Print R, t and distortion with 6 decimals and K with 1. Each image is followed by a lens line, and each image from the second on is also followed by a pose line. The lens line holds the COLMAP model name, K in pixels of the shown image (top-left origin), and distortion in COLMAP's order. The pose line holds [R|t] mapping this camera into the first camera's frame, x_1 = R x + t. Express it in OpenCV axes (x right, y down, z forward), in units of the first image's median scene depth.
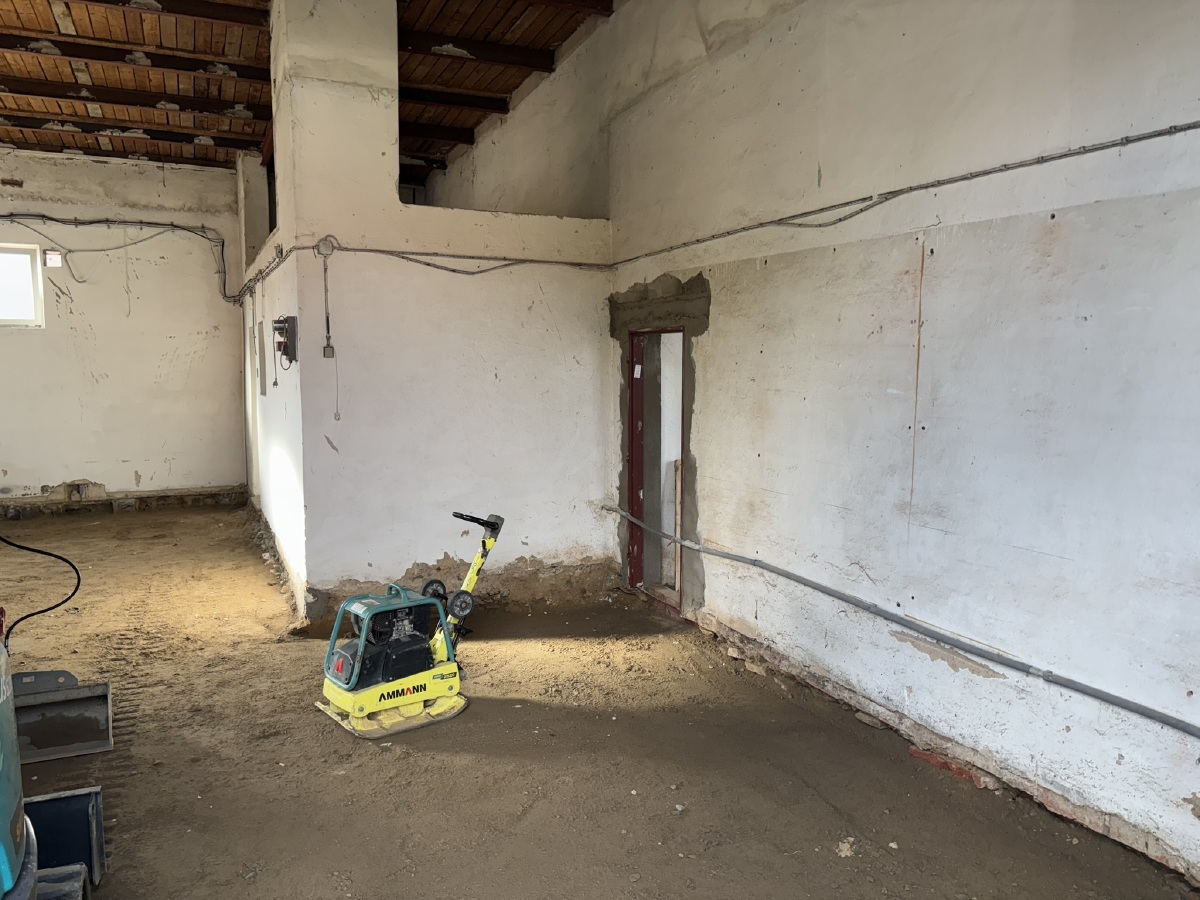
lens RADIAL K [[888.6, 0, 600.0], [0, 888.6, 450.0], [0, 0, 1]] dist [0.042577, -0.054192]
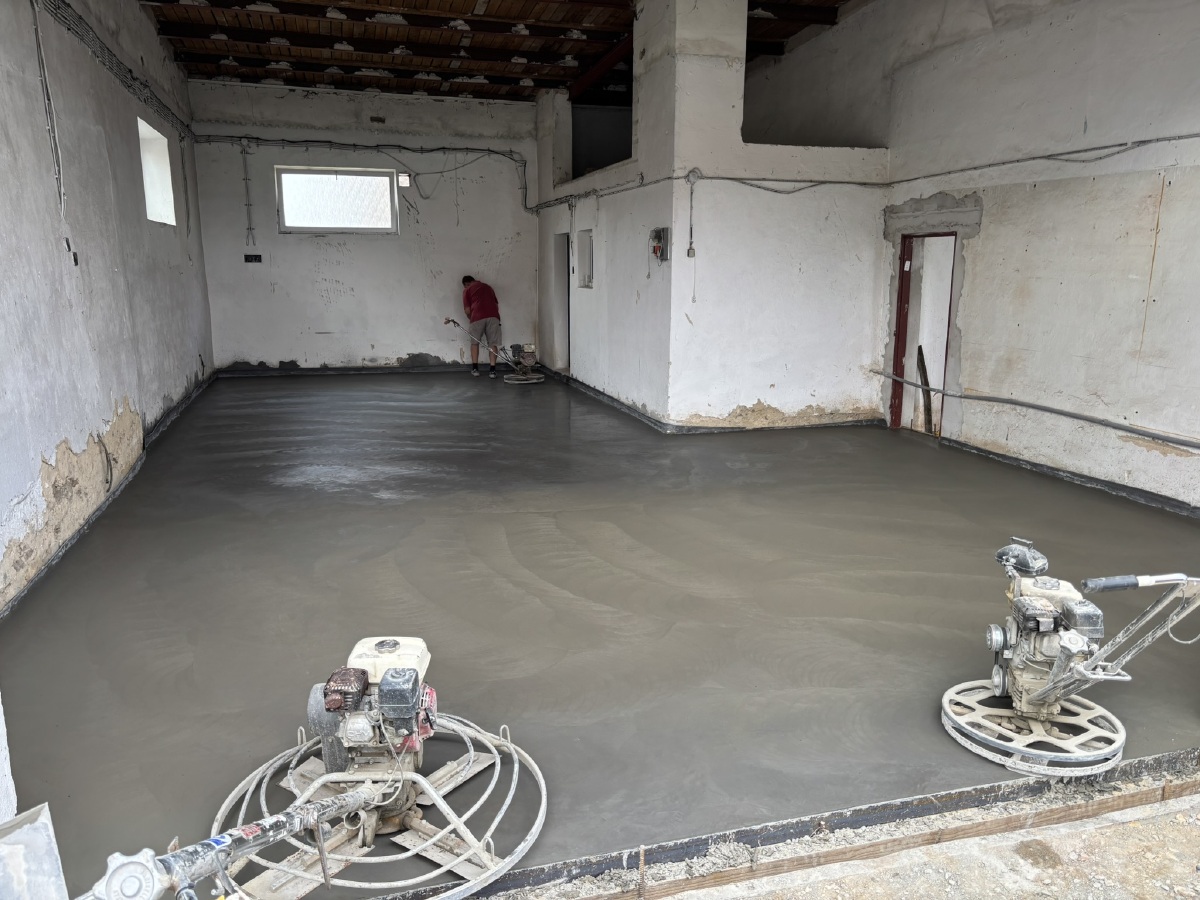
lens RADIAL K [[895.7, 0, 600.0], [0, 895.7, 450.0], [0, 0, 1]] dist [0.010687, -0.002355]
pose [[0.988361, 0.029760, -0.149190, -0.224922], [-0.013704, 0.994109, 0.107513, 0.051330], [0.151510, -0.104217, 0.982946, -0.455528]]
